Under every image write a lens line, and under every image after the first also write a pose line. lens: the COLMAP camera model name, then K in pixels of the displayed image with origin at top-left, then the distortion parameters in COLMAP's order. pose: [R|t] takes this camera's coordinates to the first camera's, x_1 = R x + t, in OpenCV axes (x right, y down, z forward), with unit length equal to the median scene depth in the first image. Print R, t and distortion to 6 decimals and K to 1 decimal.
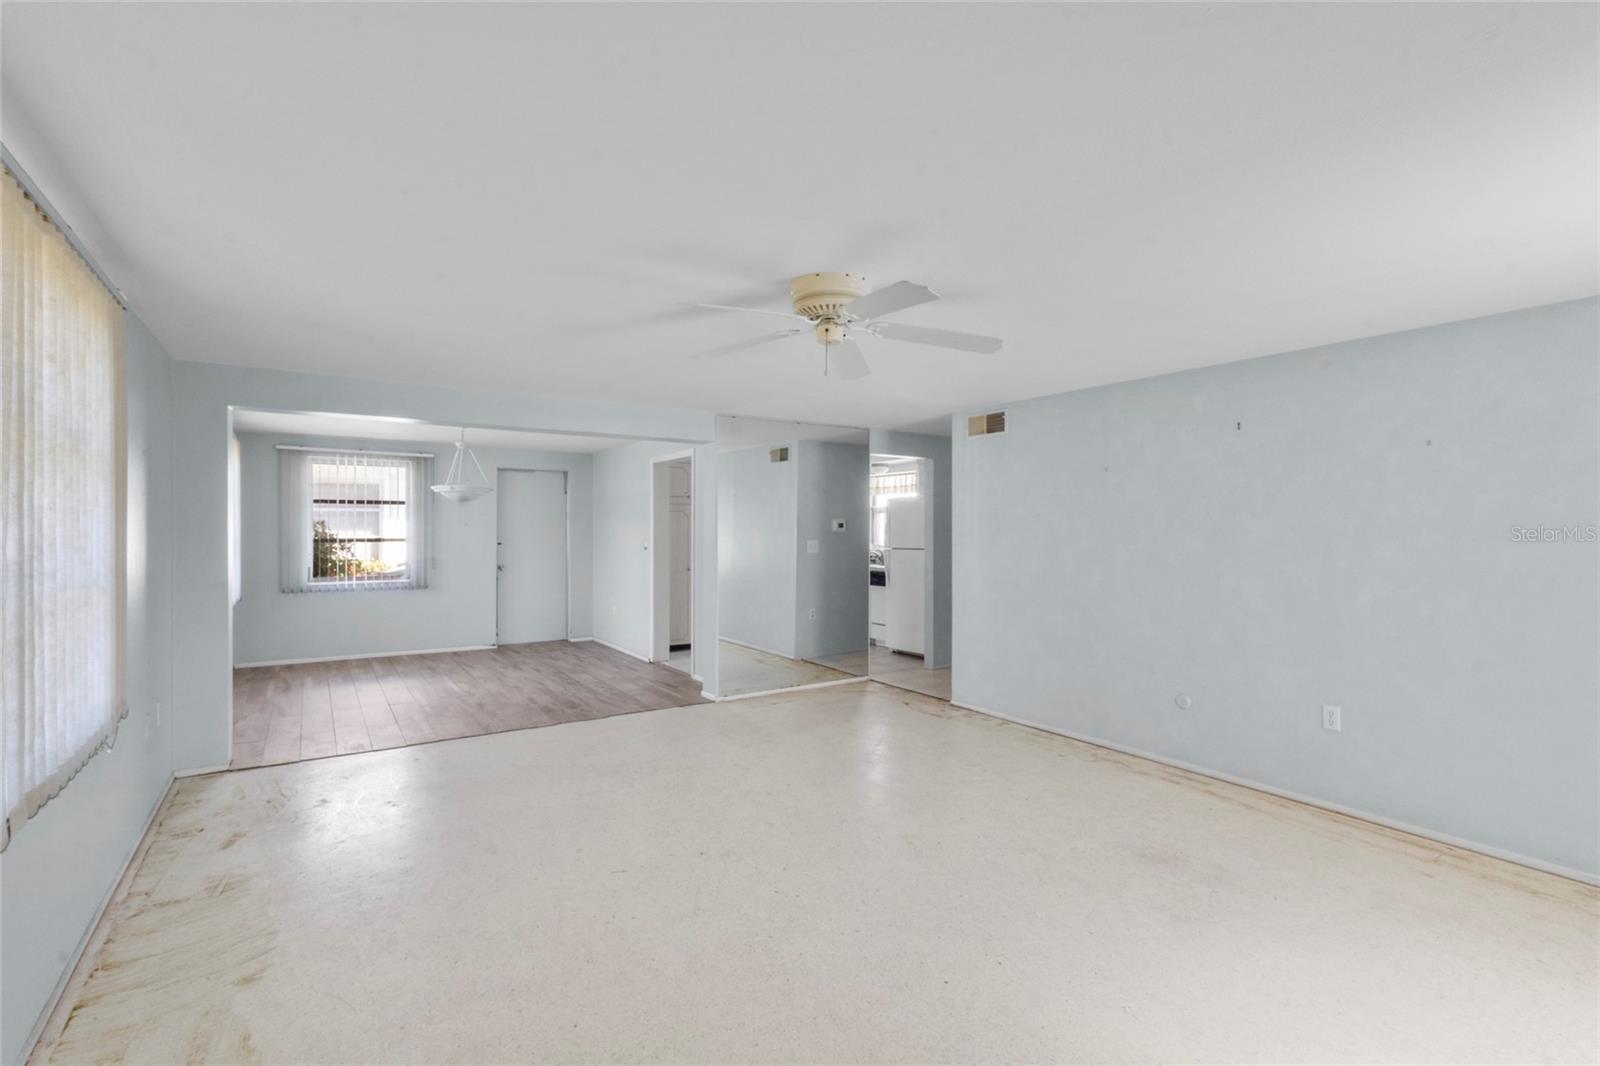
lens RADIAL K [[733.0, 0, 799.1], [0, 733.0, 528.7], [0, 0, 1]] dist [-0.000052, -0.000010]
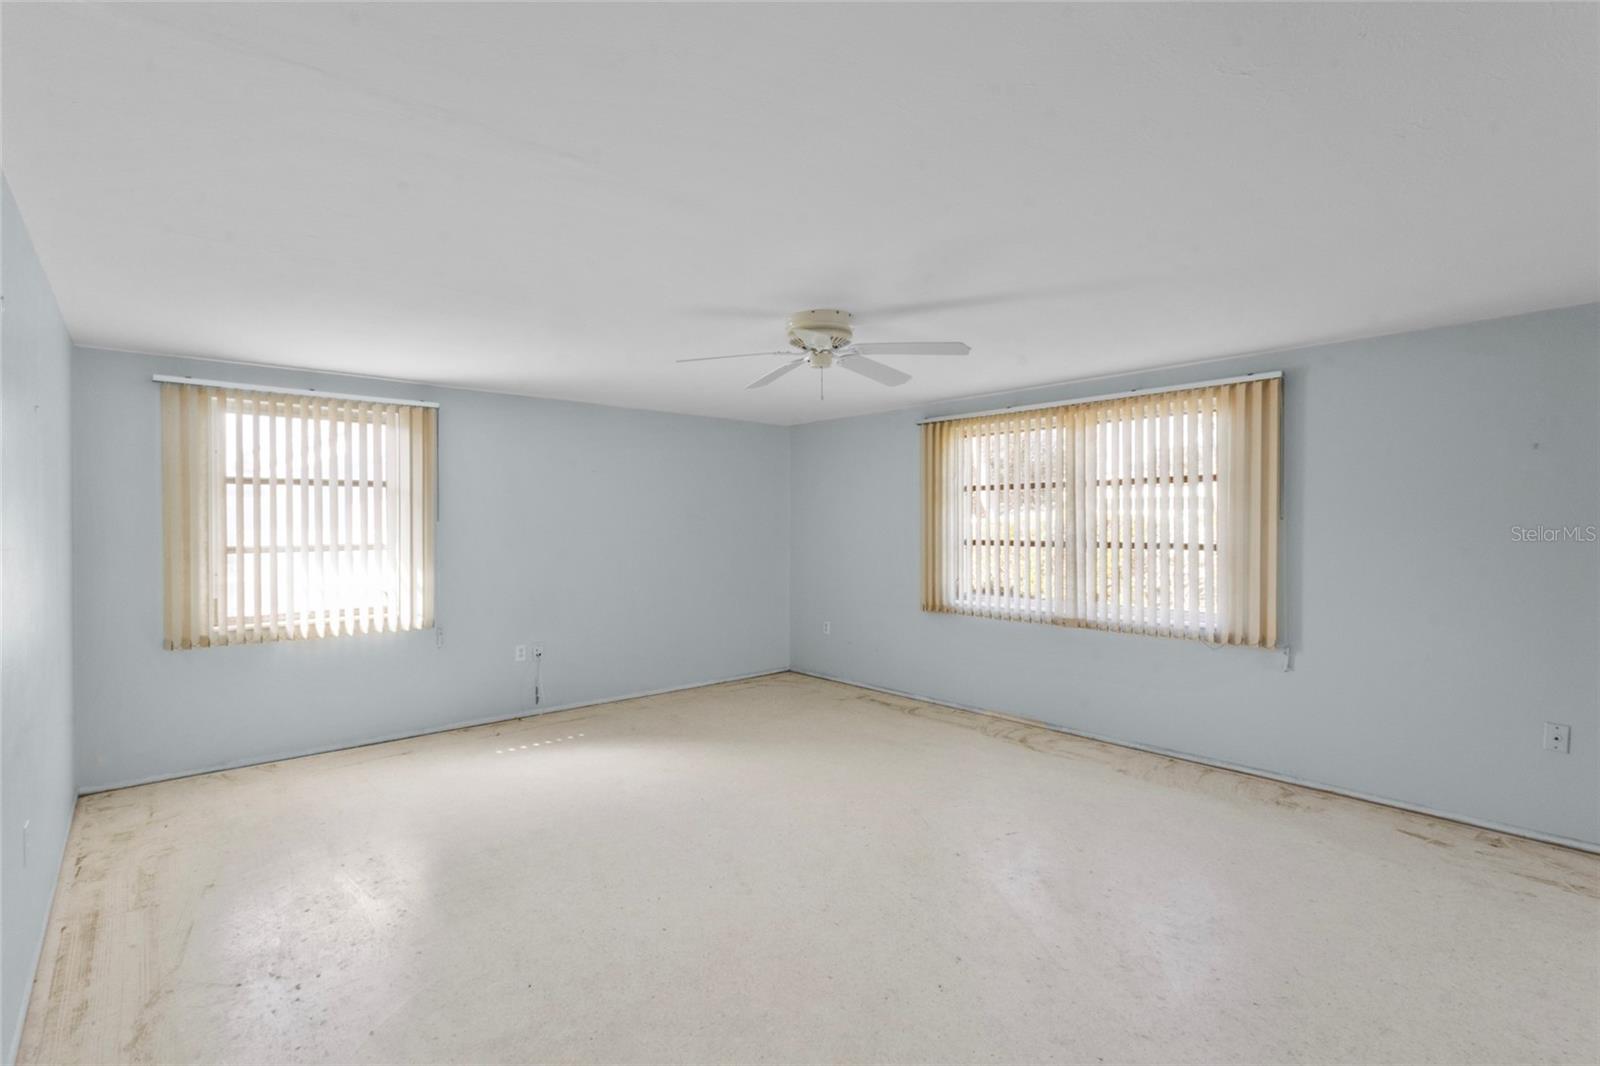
lens RADIAL K [[733.0, 0, 800.7], [0, 733.0, 527.7], [0, 0, 1]] dist [-0.000052, -0.000010]
pose [[-0.990718, 0.003576, -0.135884, 0.205924], [0.002220, 0.999946, 0.010123, -0.007342], [0.135913, 0.009727, -0.990673, 1.953283]]
